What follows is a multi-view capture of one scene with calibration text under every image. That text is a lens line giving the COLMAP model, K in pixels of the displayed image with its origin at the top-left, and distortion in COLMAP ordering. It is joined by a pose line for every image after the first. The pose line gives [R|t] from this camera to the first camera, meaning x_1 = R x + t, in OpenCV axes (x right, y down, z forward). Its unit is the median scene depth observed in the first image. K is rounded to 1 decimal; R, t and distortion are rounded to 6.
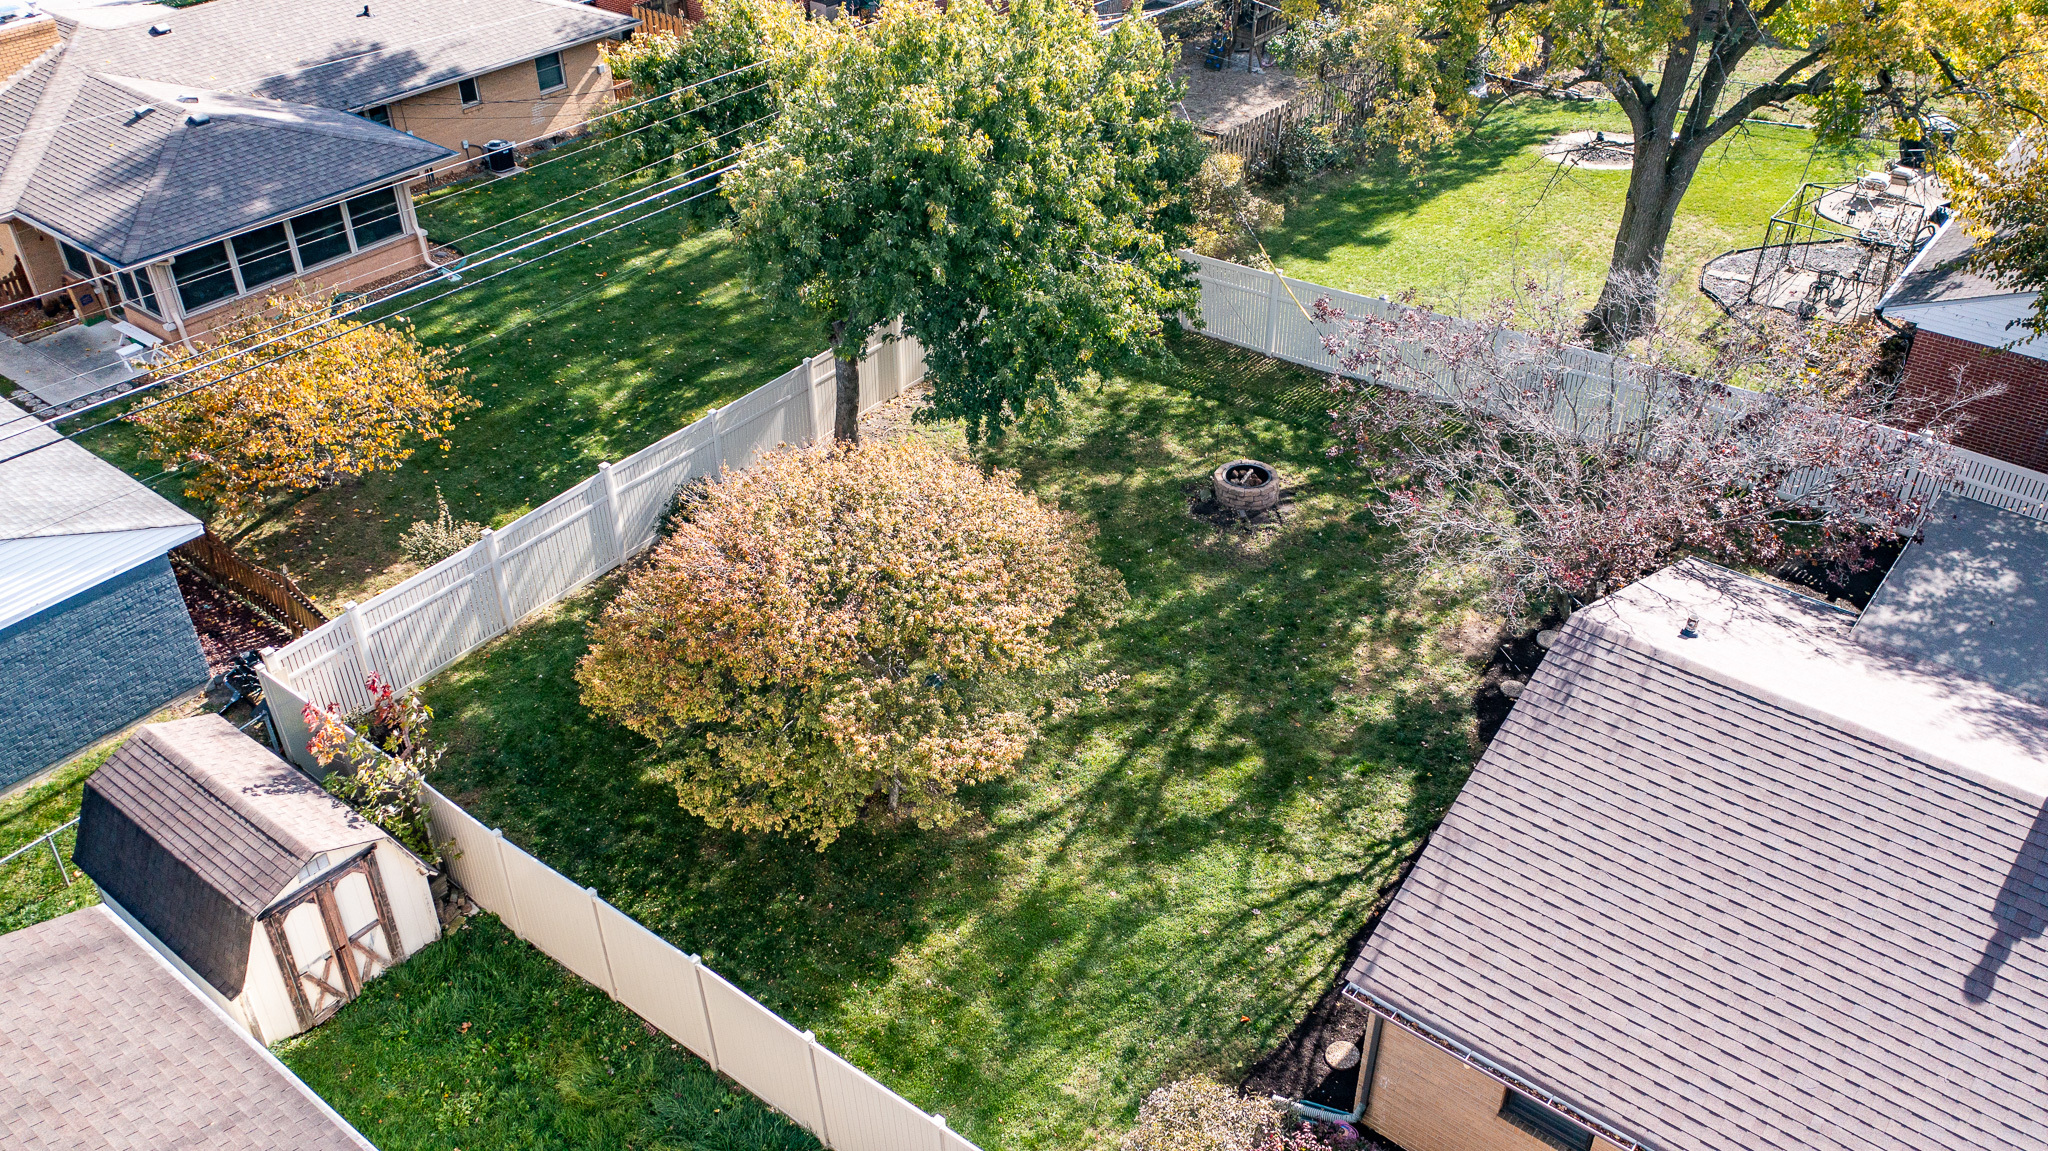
lens RADIAL K [[1634.5, 0, 1024.0], [0, 1634.5, 575.5], [0, 0, 1]] dist [0.004534, 0.000156]
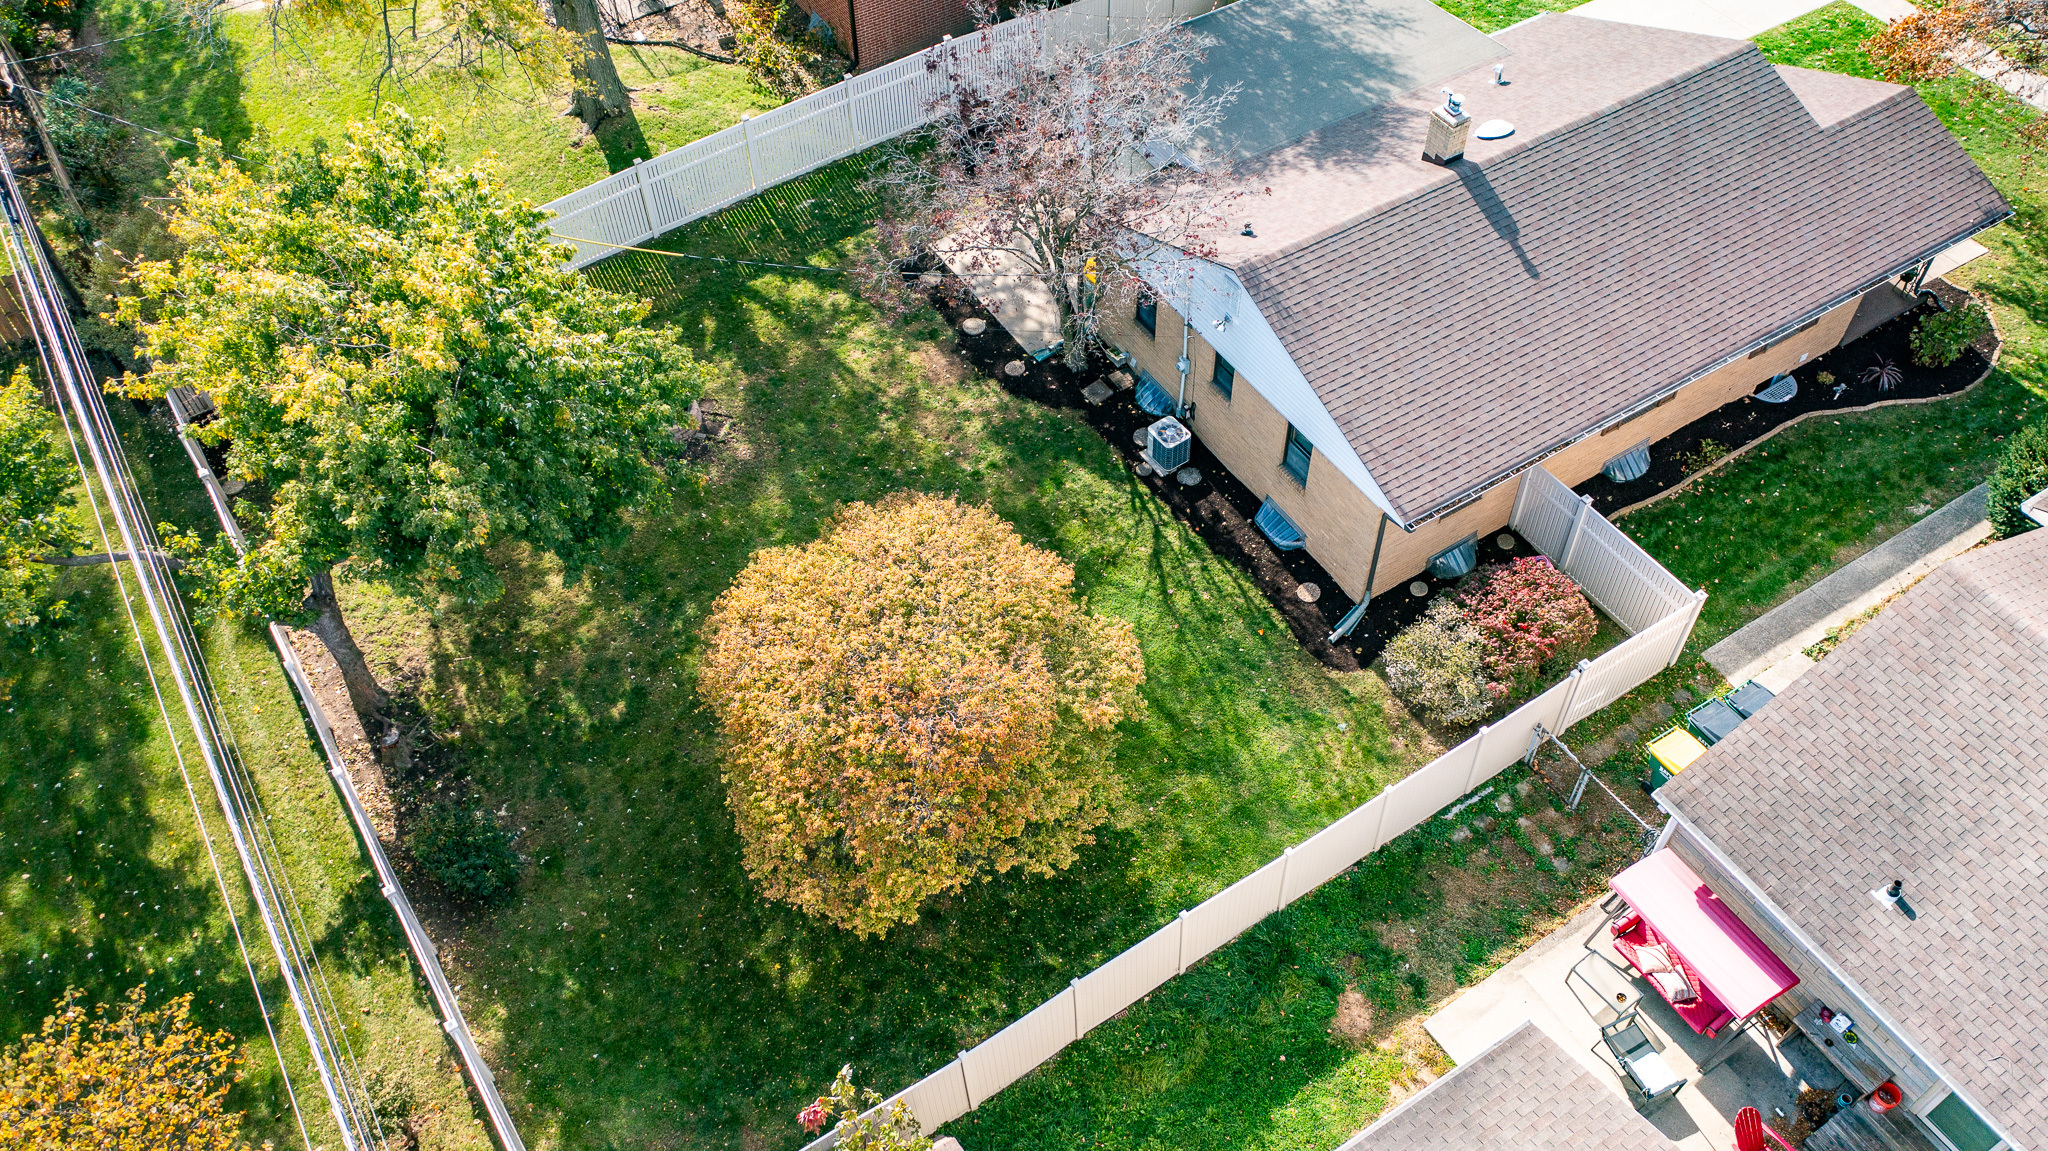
lens RADIAL K [[1634.5, 0, 1024.0], [0, 1634.5, 575.5], [0, 0, 1]] dist [0.004534, 0.000156]
pose [[0.323892, -0.725683, 0.607024, -0.715728], [0.545151, 0.667540, 0.507150, -0.562112], [-0.773243, 0.166658, 0.611818, 0.259310]]
